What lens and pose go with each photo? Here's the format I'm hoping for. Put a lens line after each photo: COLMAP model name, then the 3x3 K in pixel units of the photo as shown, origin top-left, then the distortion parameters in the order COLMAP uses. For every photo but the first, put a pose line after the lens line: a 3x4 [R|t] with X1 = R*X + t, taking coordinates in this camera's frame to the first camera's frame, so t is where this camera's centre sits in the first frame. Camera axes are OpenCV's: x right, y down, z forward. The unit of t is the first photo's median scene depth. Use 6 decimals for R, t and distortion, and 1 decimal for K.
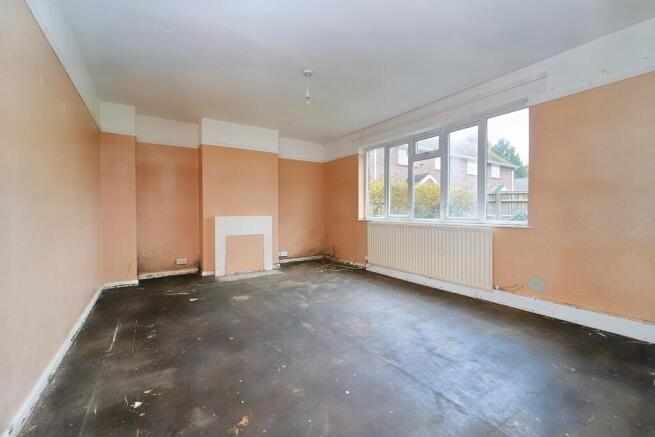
lens RADIAL K [[270.3, 0, 328.9], [0, 270.3, 217.4], [0, 0, 1]] dist [0.000845, -0.000144]
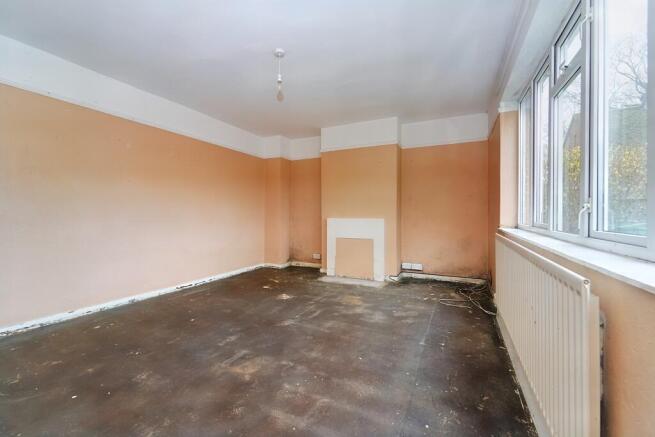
lens RADIAL K [[270.3, 0, 328.9], [0, 270.3, 217.4], [0, 0, 1]] dist [0.000845, -0.000144]
pose [[0.497418, 0.010977, -0.867441, 0.507368], [-0.018017, 0.999835, 0.002321, -0.009571], [0.867324, 0.014474, 0.497534, 0.481682]]
